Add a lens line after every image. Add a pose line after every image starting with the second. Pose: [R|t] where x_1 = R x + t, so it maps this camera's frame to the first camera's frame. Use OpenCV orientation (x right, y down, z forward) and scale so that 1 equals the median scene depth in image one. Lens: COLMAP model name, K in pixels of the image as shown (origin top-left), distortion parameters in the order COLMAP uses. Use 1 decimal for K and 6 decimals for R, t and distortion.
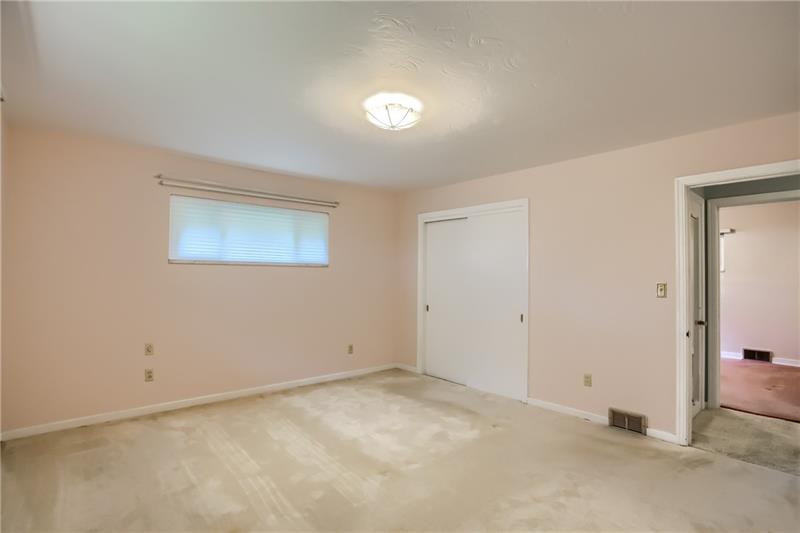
lens RADIAL K [[389.9, 0, 399.4], [0, 389.9, 268.7], [0, 0, 1]] dist [-0.024686, 0.002055]
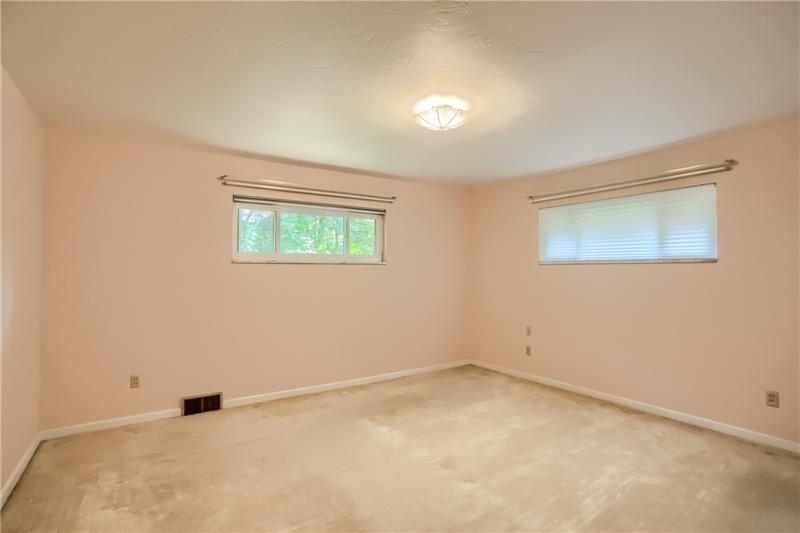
lens RADIAL K [[389.9, 0, 397.5], [0, 389.9, 271.8], [0, 0, 1]] dist [-0.024686, 0.002055]
pose [[-0.107055, -0.006941, -0.994229, 0.695703], [0.017411, 0.999809, -0.008855, 0.011102], [0.994101, -0.018259, -0.106914, 0.677196]]
